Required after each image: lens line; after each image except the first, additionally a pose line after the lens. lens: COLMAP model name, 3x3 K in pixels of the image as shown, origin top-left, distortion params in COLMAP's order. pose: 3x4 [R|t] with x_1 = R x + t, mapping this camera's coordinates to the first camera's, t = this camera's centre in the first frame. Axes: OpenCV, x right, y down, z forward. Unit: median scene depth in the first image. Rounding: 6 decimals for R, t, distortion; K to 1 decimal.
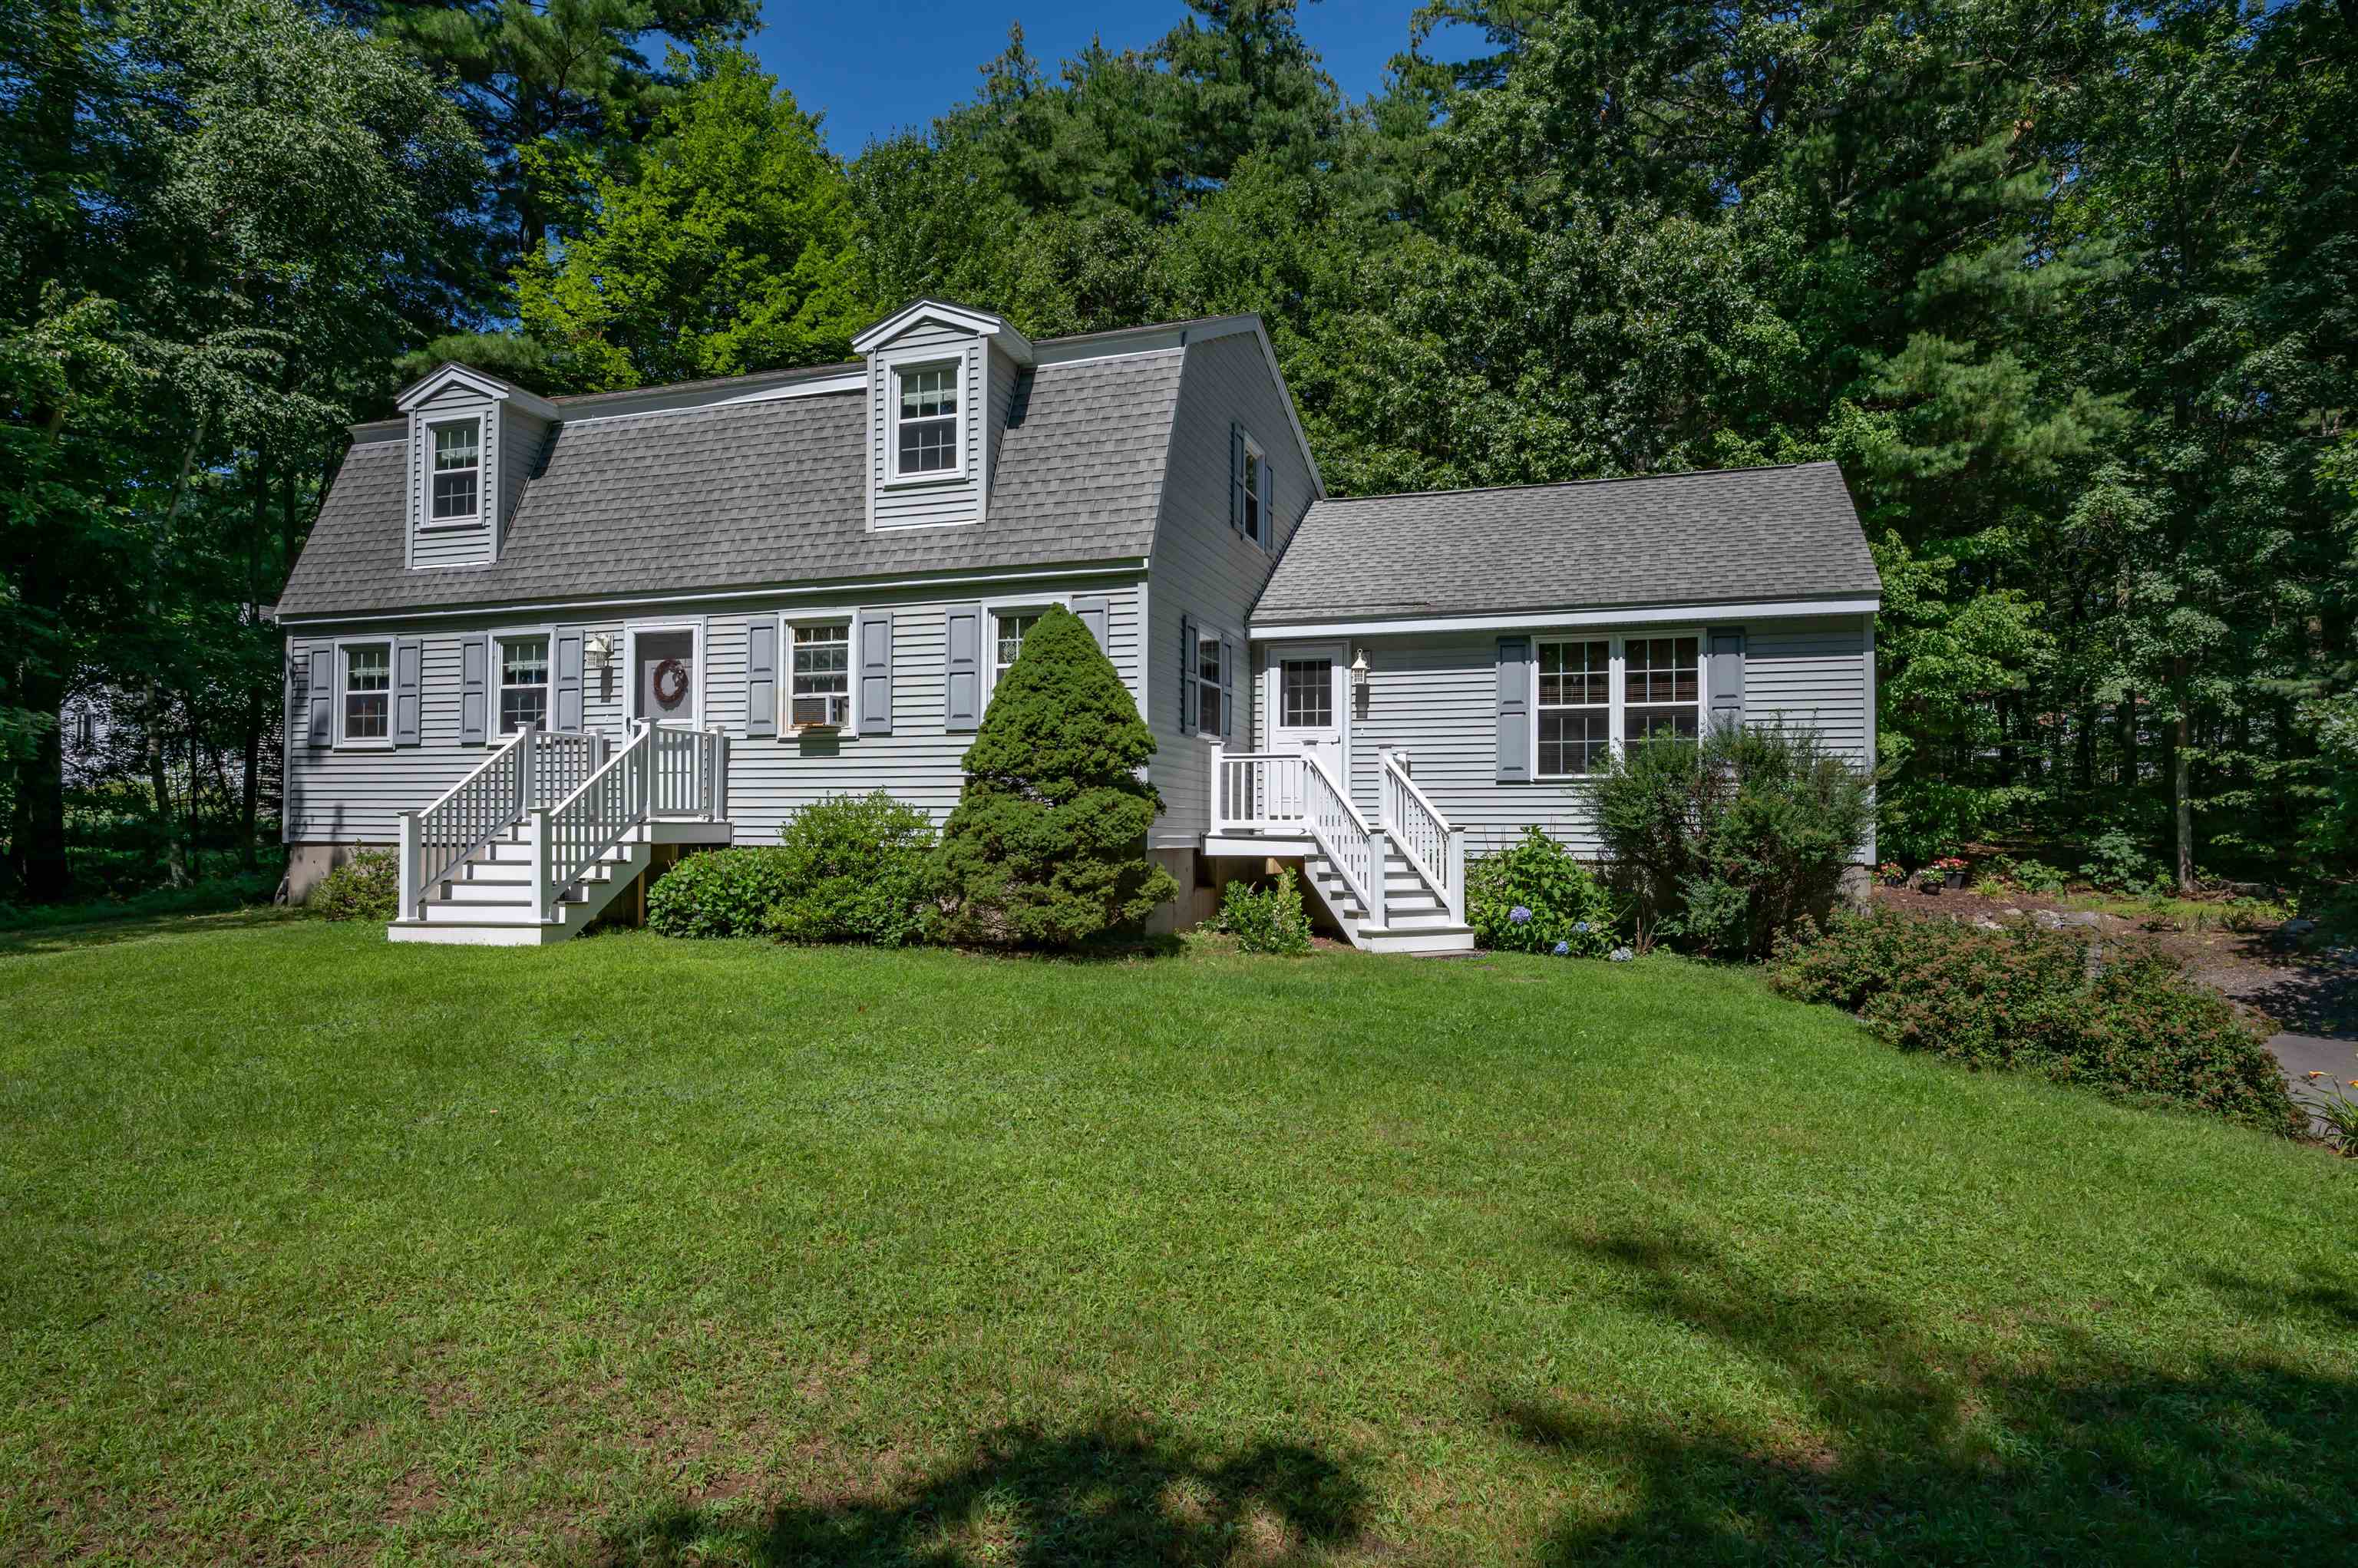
lens RADIAL K [[1321.6, 0, 1182.8], [0, 1321.6, 767.9], [0, 0, 1]] dist [-0.015625, -0.000258]
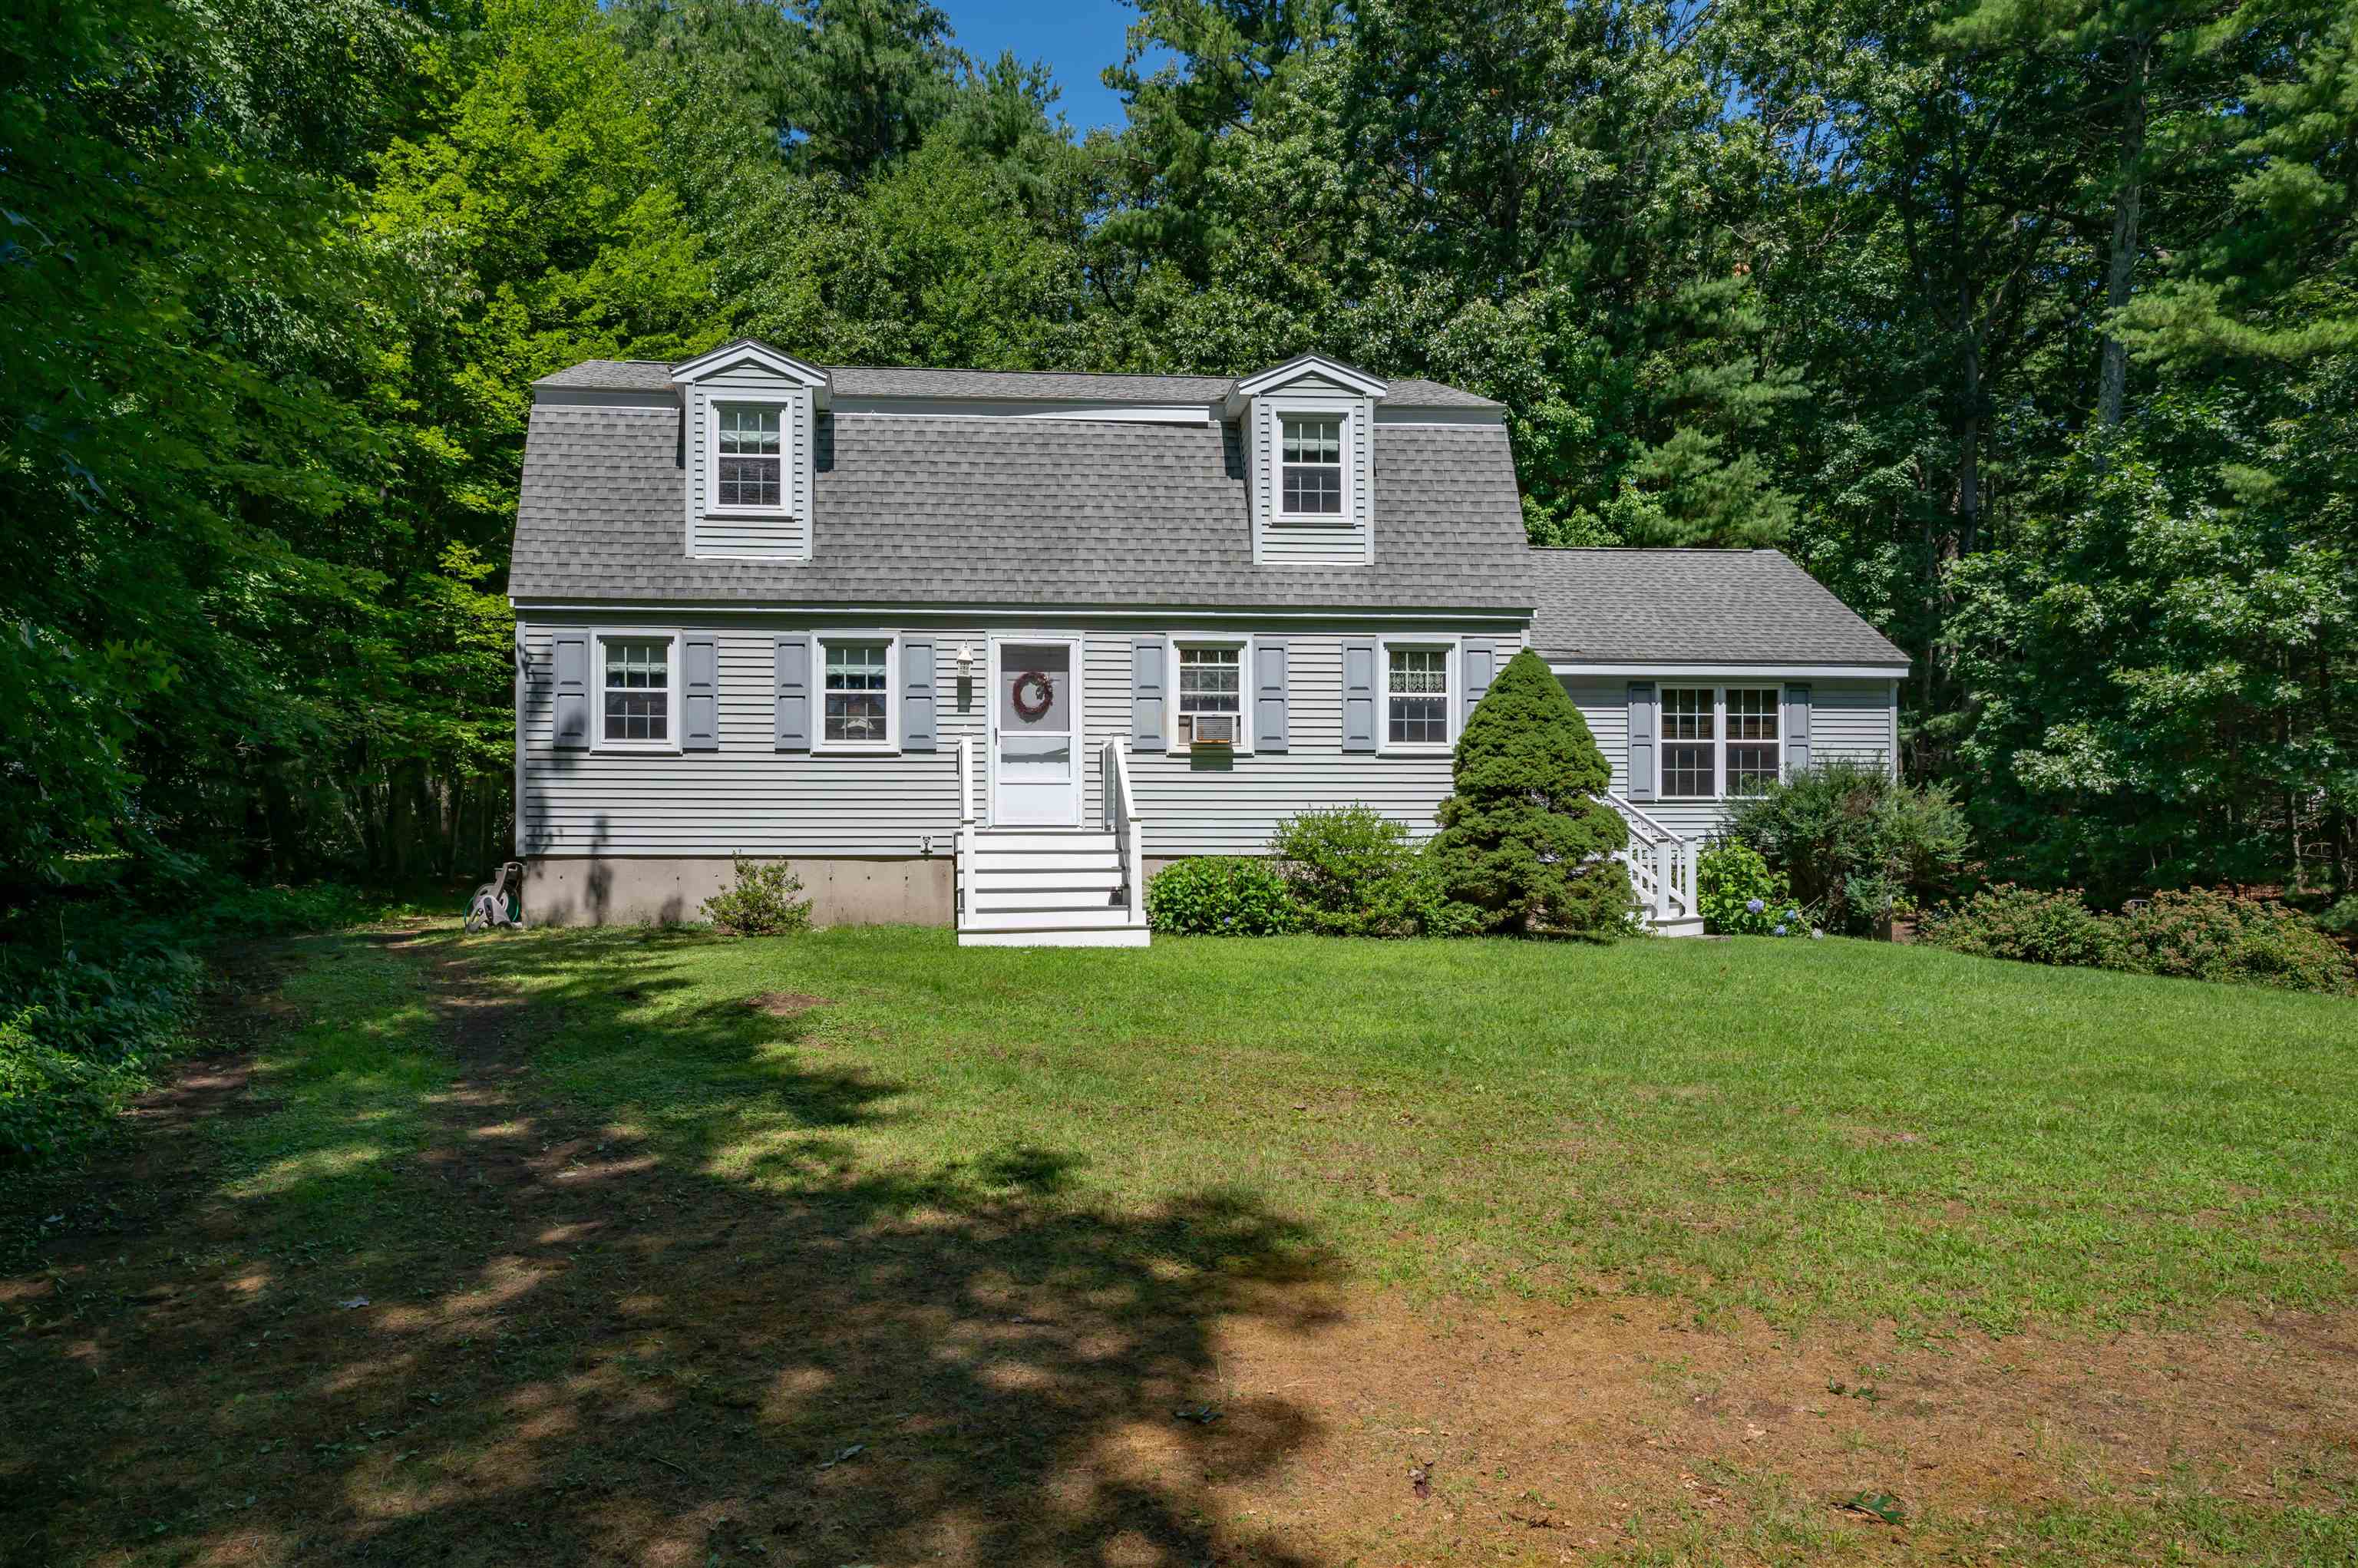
lens RADIAL K [[1419.1, 0, 1180.1], [0, 1419.1, 807.6], [0, 0, 1]] dist [-0.020116, 0.000276]
pose [[0.925103, 0.008650, 0.379618, -0.665006], [-0.014392, 0.999821, 0.012291, 0.006313], [-0.379443, -0.016834, 0.925062, -0.047092]]
